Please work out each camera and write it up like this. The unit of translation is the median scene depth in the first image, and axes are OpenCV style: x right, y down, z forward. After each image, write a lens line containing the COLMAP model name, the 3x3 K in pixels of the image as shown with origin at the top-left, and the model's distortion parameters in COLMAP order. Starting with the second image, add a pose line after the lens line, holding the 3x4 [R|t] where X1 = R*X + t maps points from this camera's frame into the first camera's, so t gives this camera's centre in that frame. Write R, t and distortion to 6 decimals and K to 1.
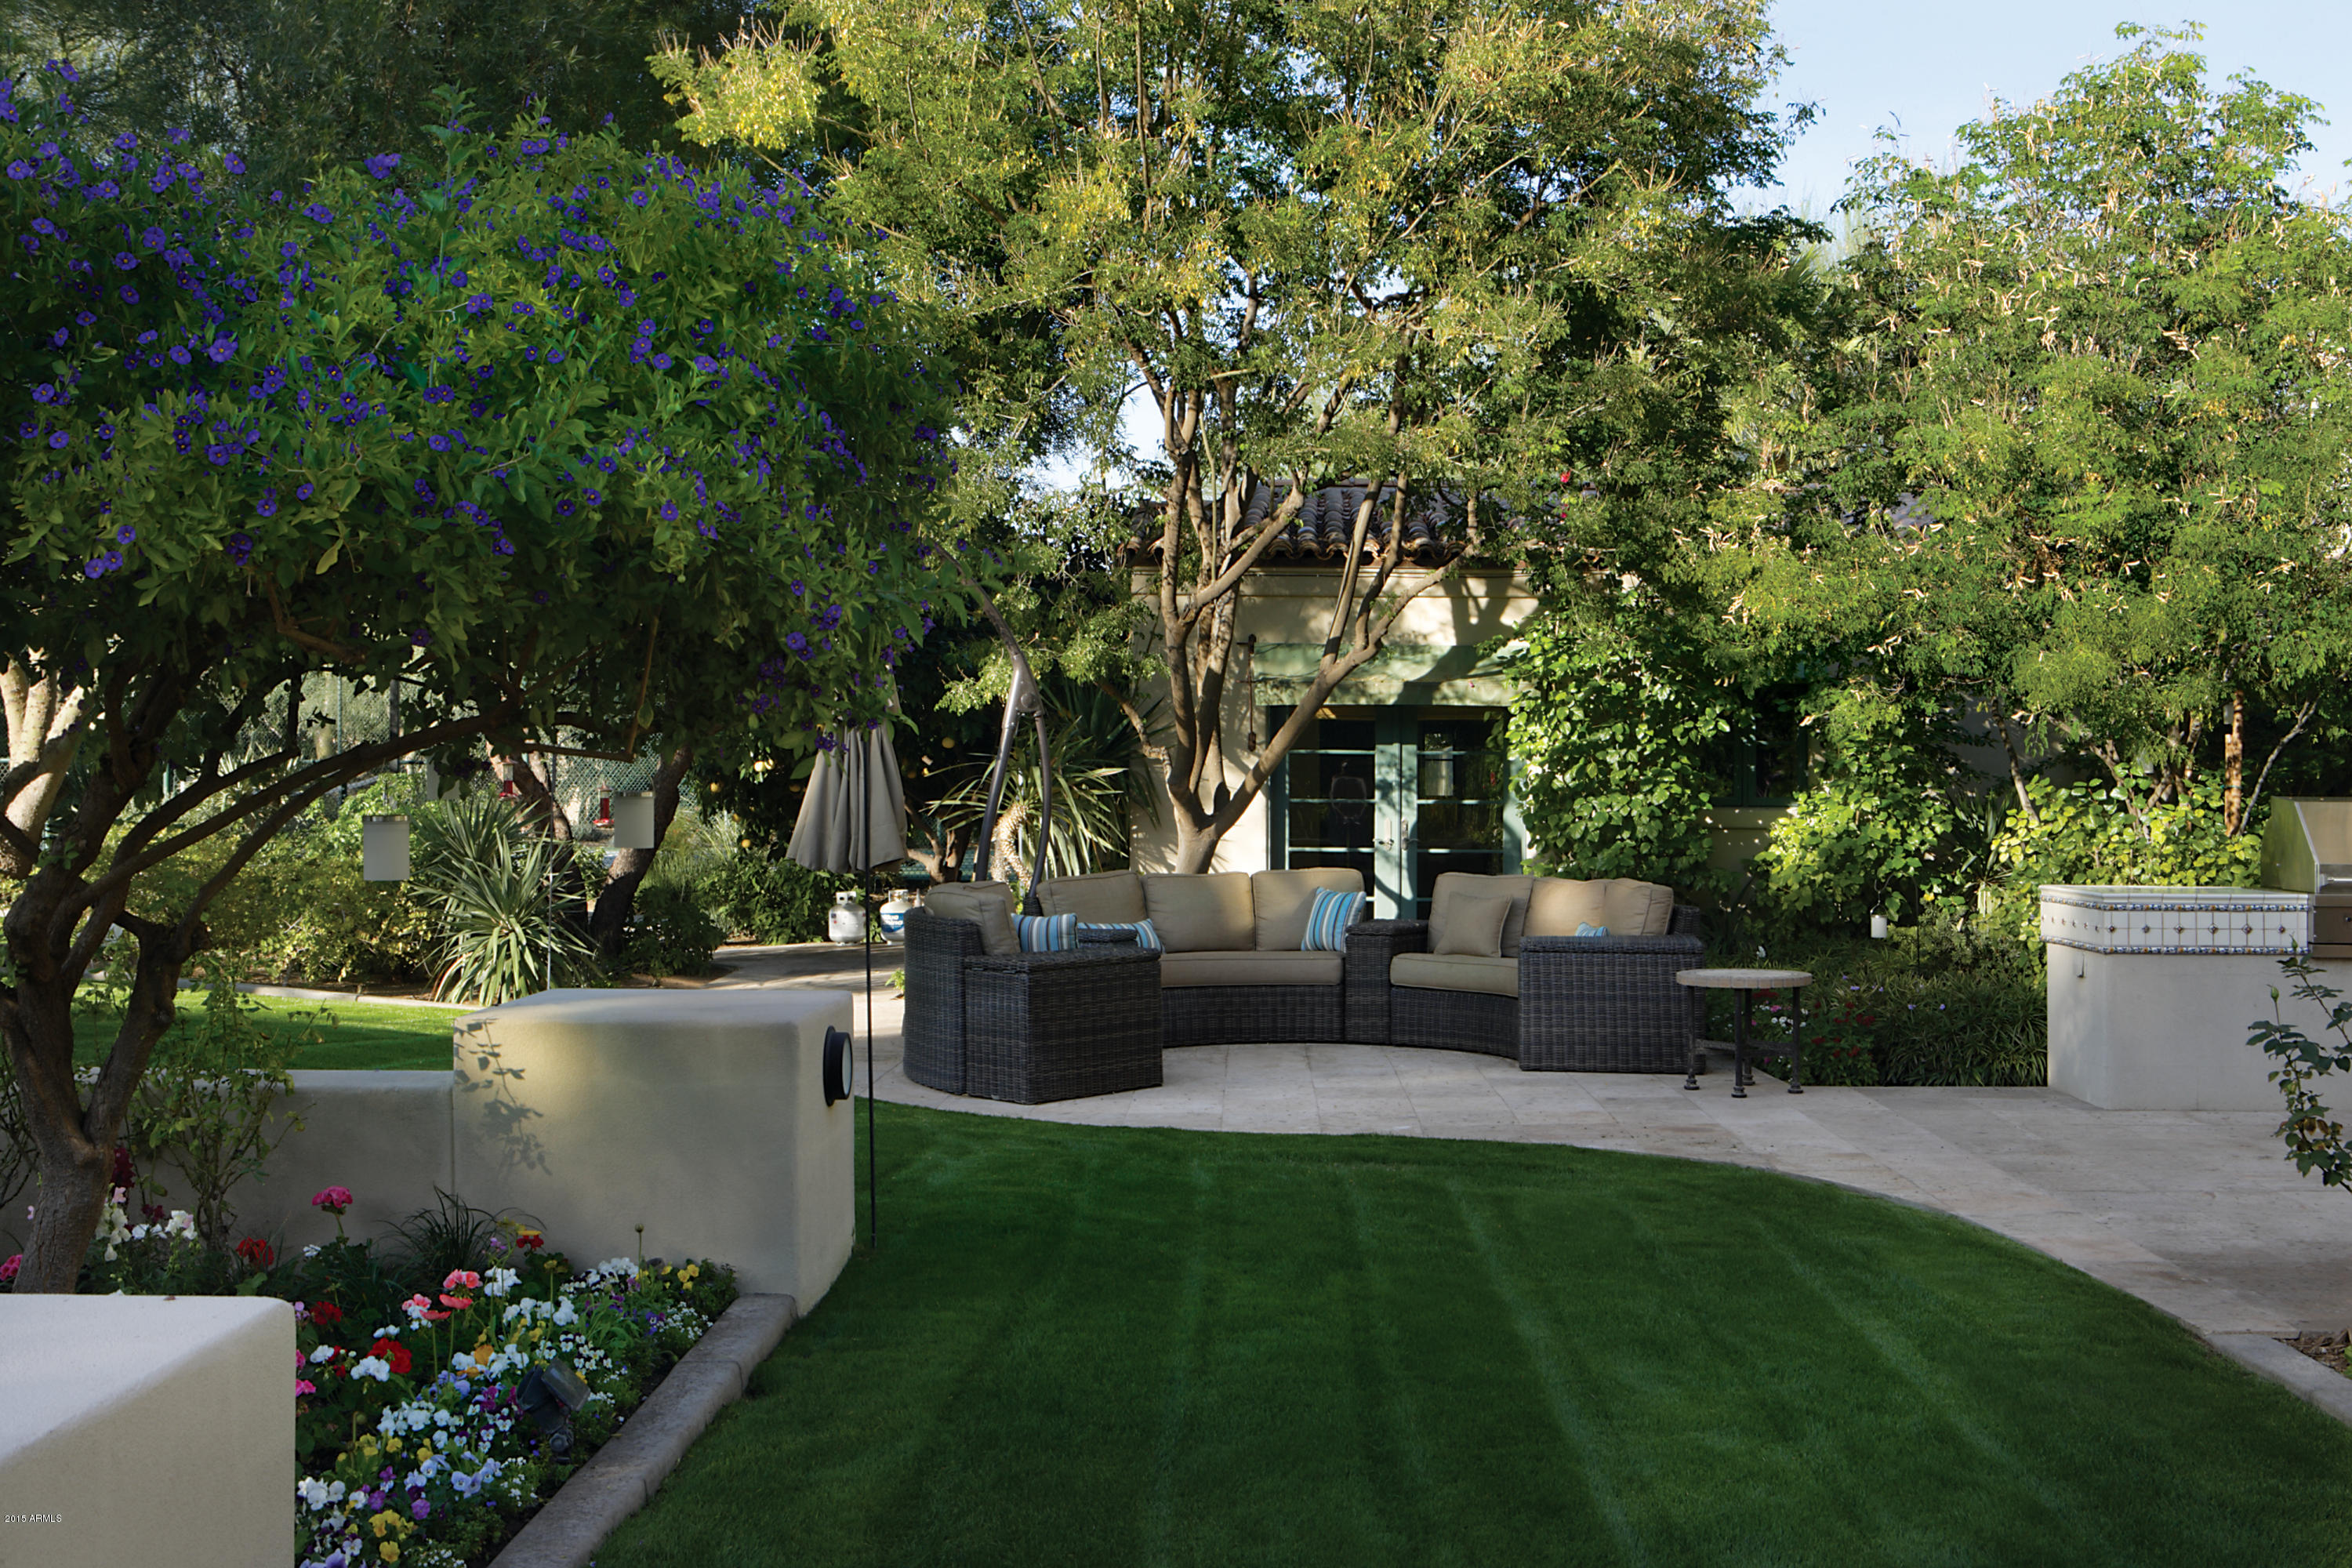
lens RADIAL K [[2552.4, 0, 1176.0], [0, 2552.4, 784.0], [0, 0, 1]] dist [0.000822, 0.000737]
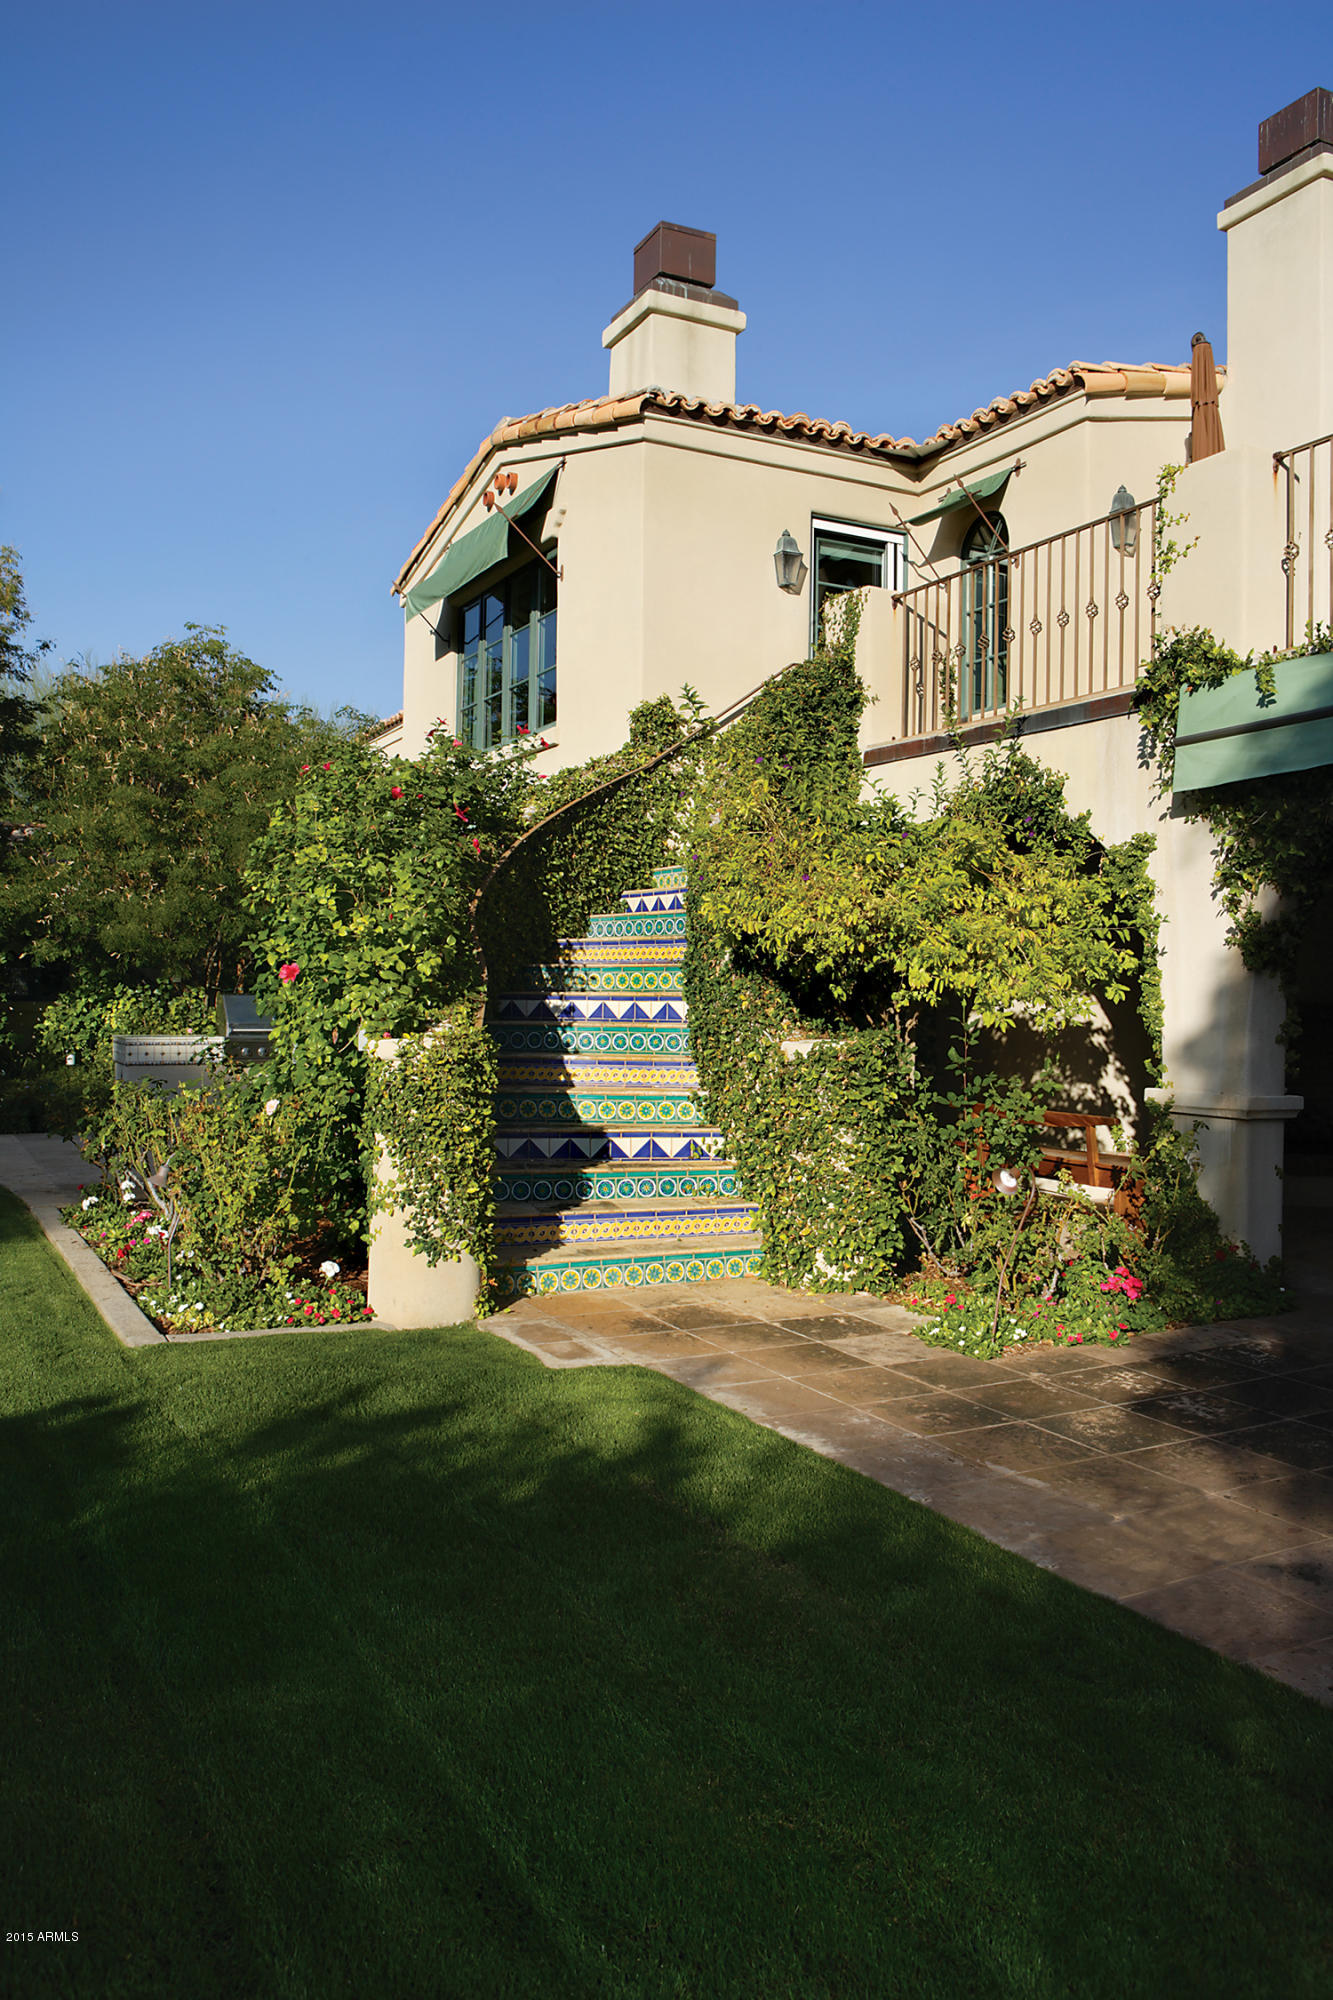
lens RADIAL K [[1576.8, 0, 666.5], [0, 1576.8, 1000.0], [0, 0, 1]] dist [-0.003101, -0.000484]
pose [[0.894407, -0.001655, 0.447251, 0.147221], [0.000151, 0.999994, 0.003399, 0.005533], [-0.447254, -0.002973, 0.894402, -0.330134]]
